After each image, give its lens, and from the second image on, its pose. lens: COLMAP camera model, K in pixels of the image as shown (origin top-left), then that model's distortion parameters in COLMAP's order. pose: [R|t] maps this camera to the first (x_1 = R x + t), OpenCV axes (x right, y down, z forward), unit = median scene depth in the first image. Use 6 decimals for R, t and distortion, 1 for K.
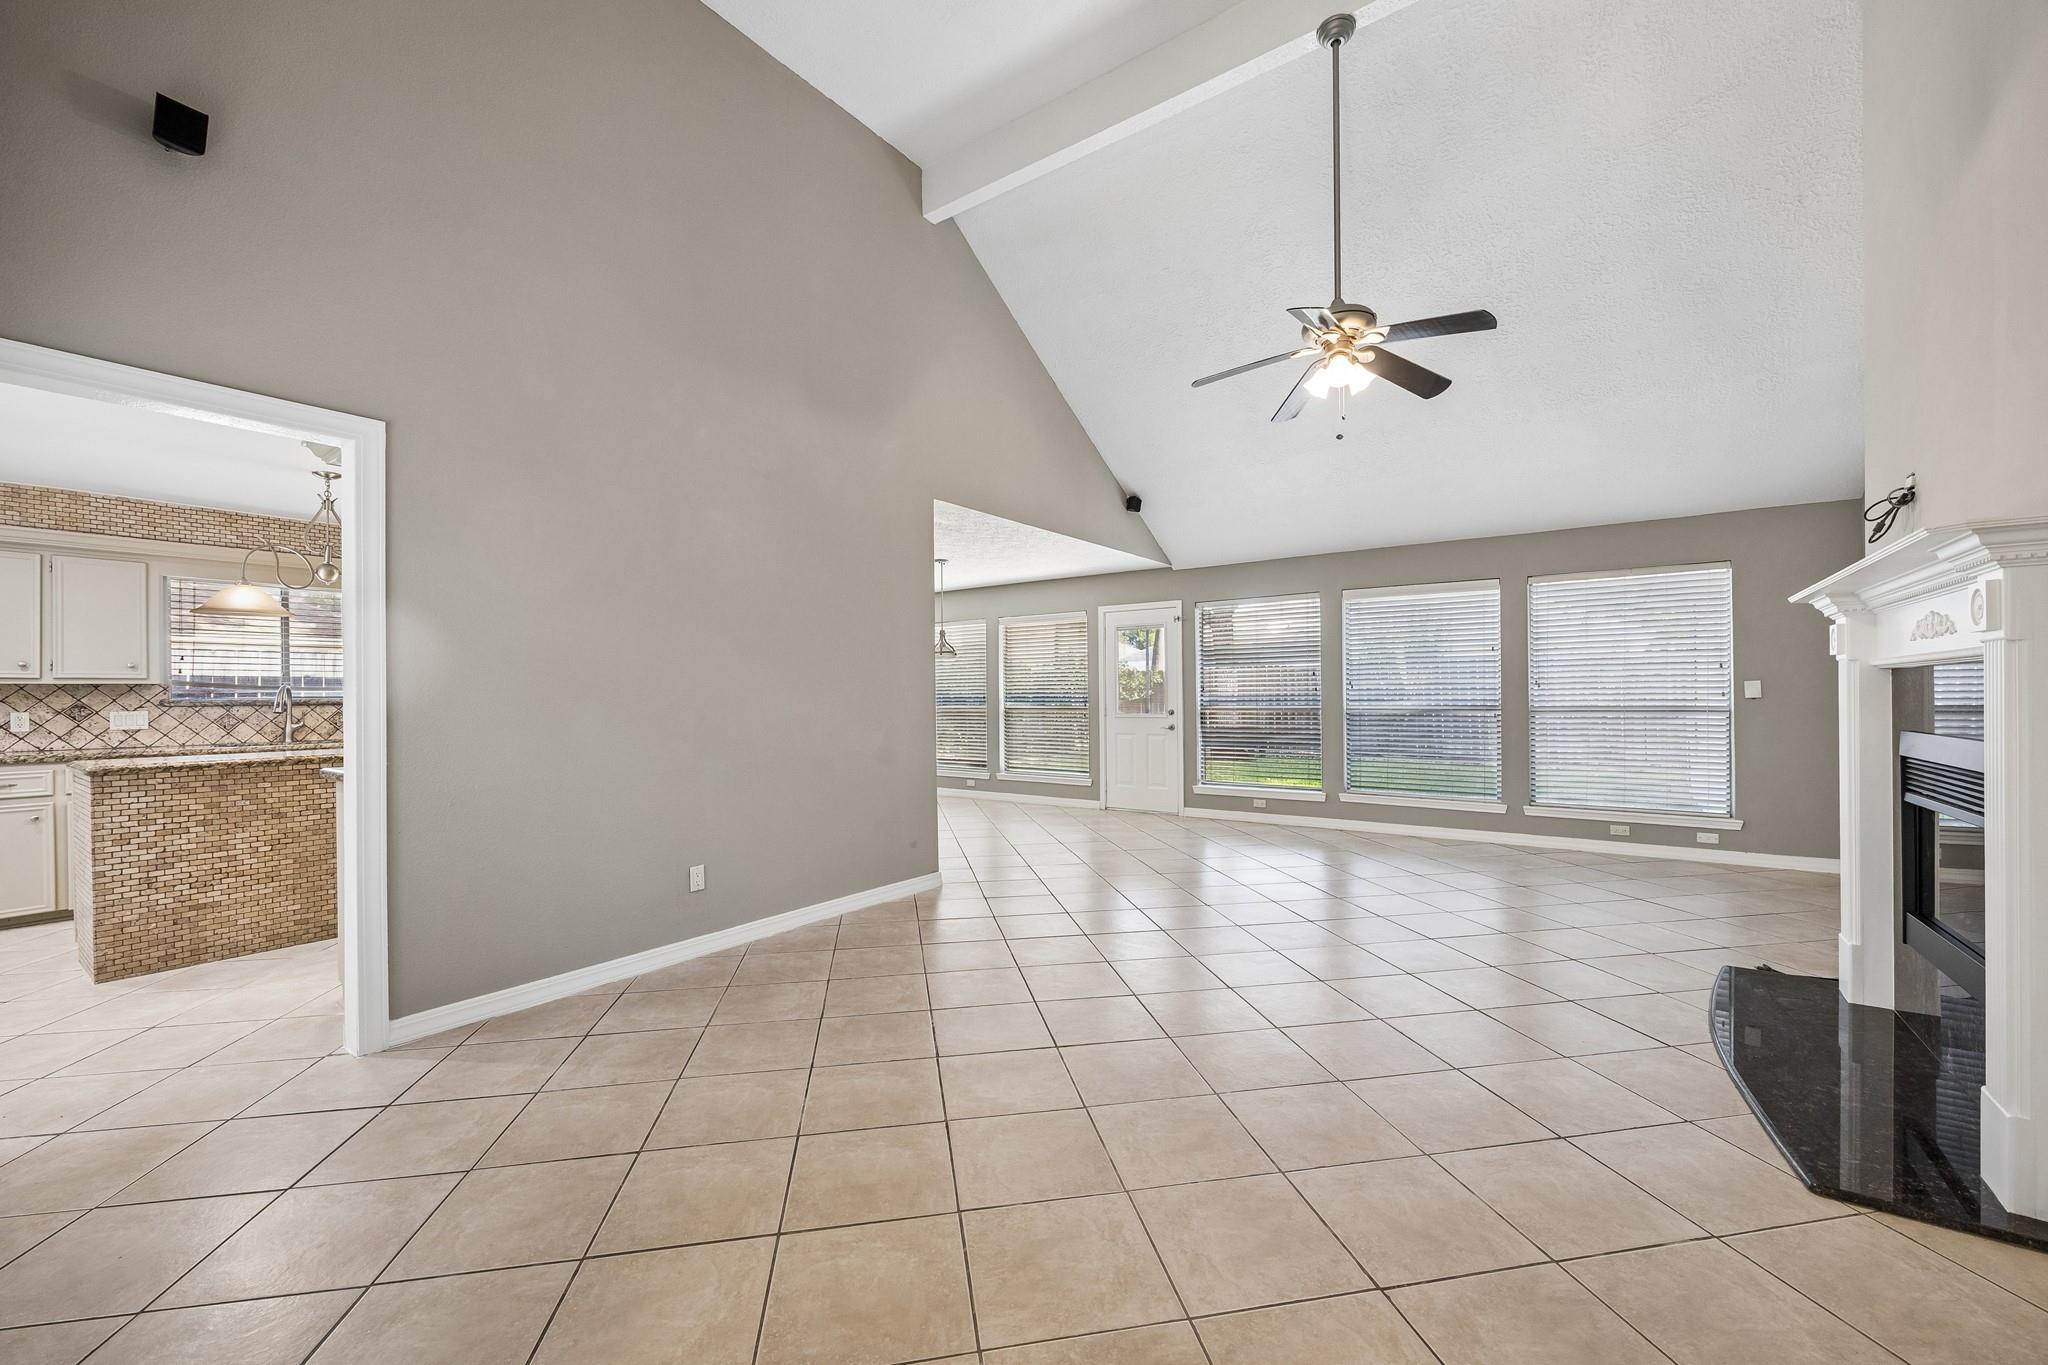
lens RADIAL K [[789.8, 0, 1034.2], [0, 789.8, 698.9], [0, 0, 1]] dist [0.005405, 0.000154]
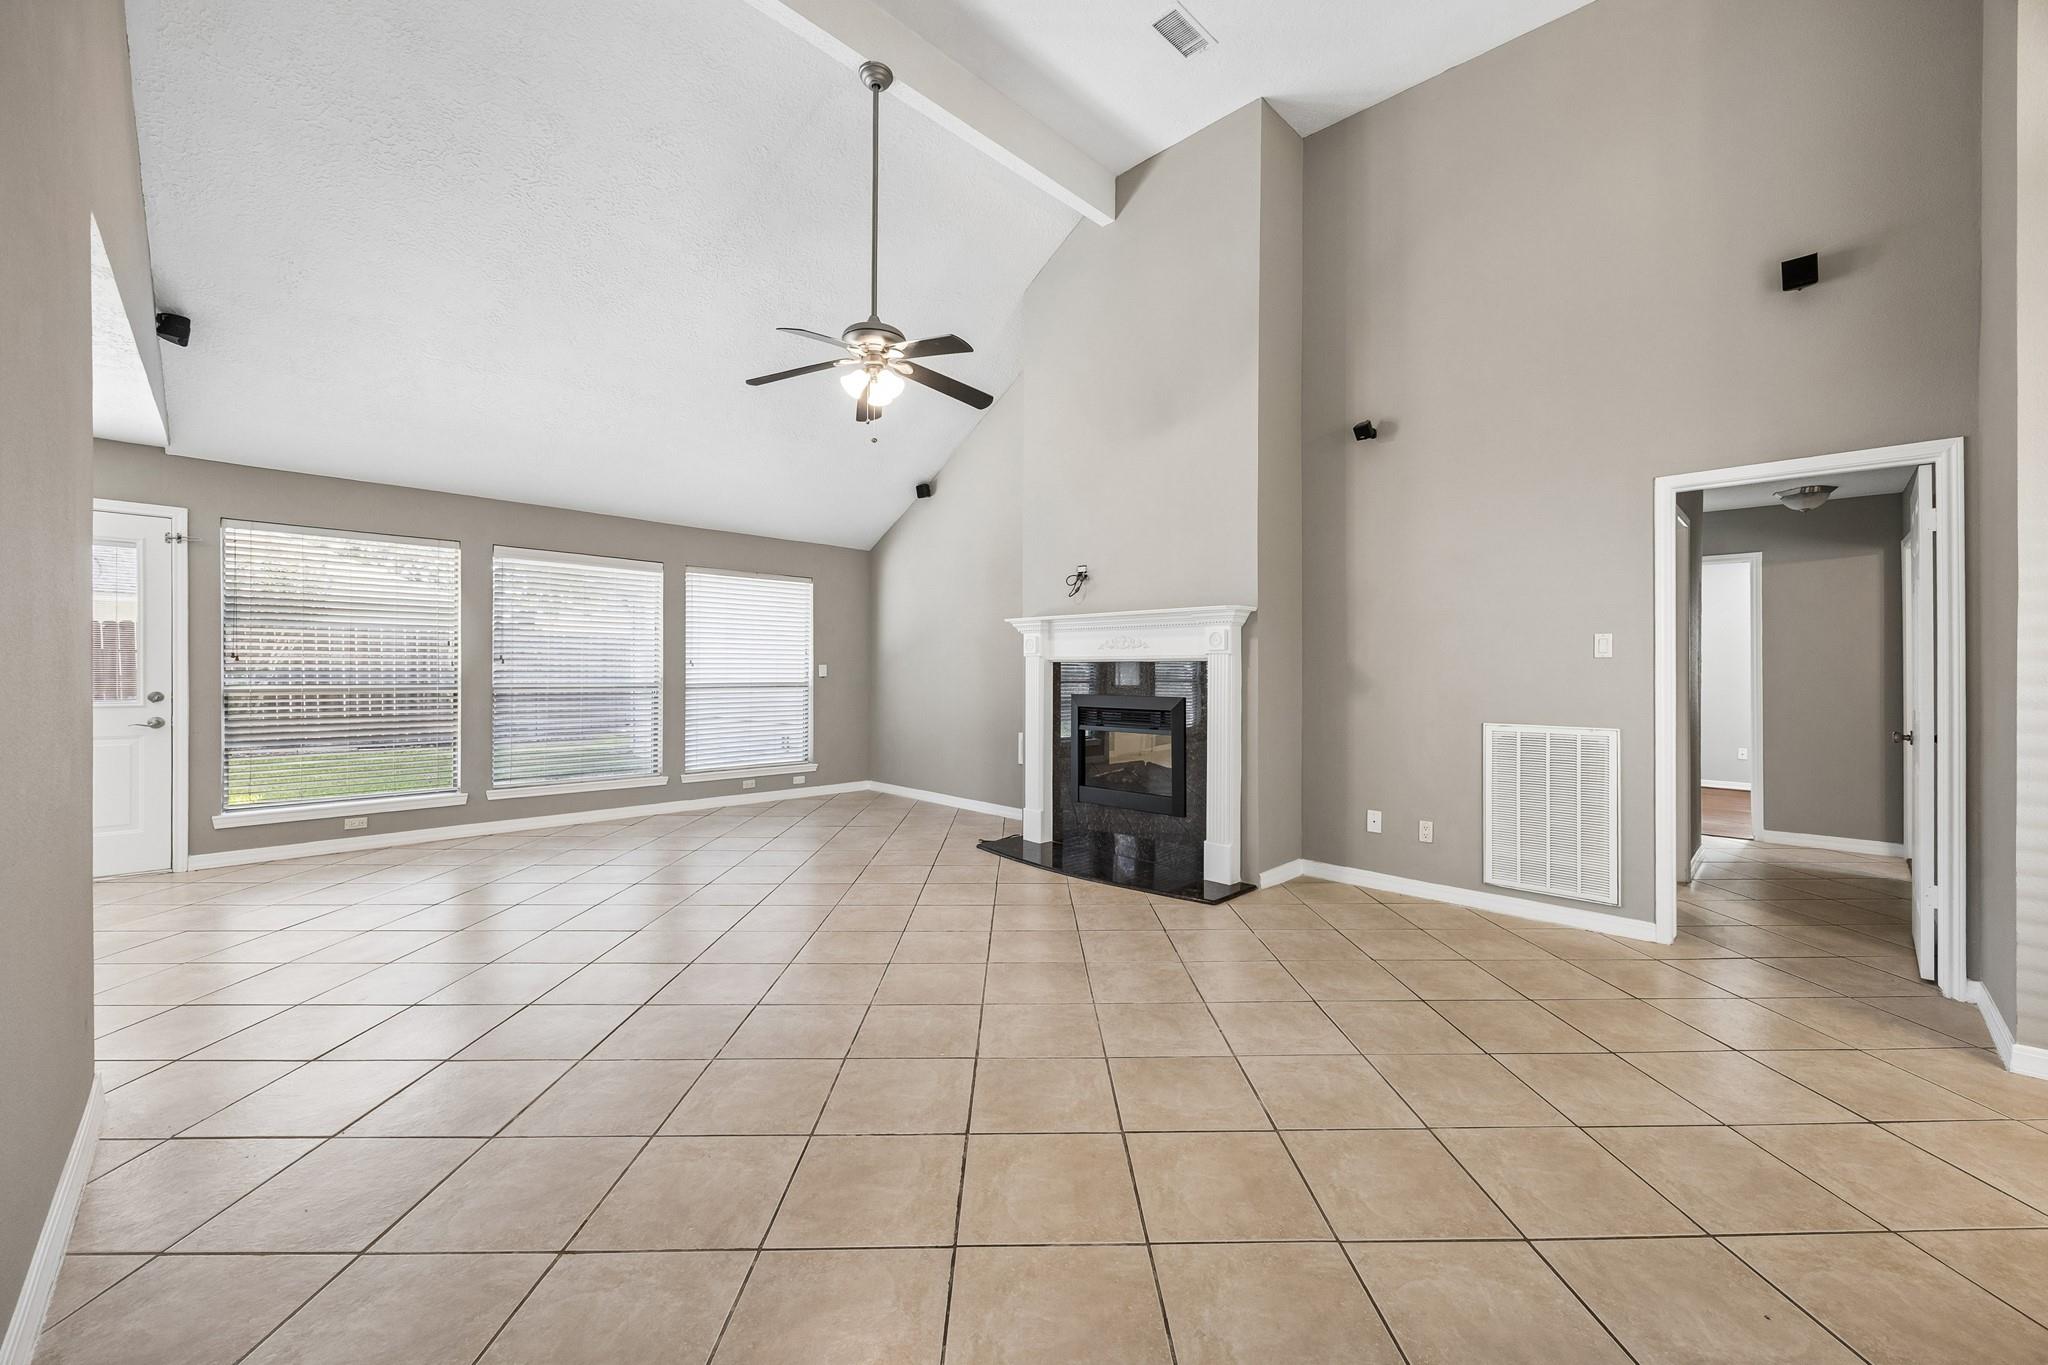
lens RADIAL K [[790.1, 0, 1030.5], [0, 790.1, 665.3], [0, 0, 1]] dist [0.002699, 0.000143]
pose [[0.162519, 0.018591, 0.986530, -0.421167], [-0.004175, 0.999826, -0.018153, 0.001916], [-0.986697, -0.001169, 0.162569, 0.383625]]
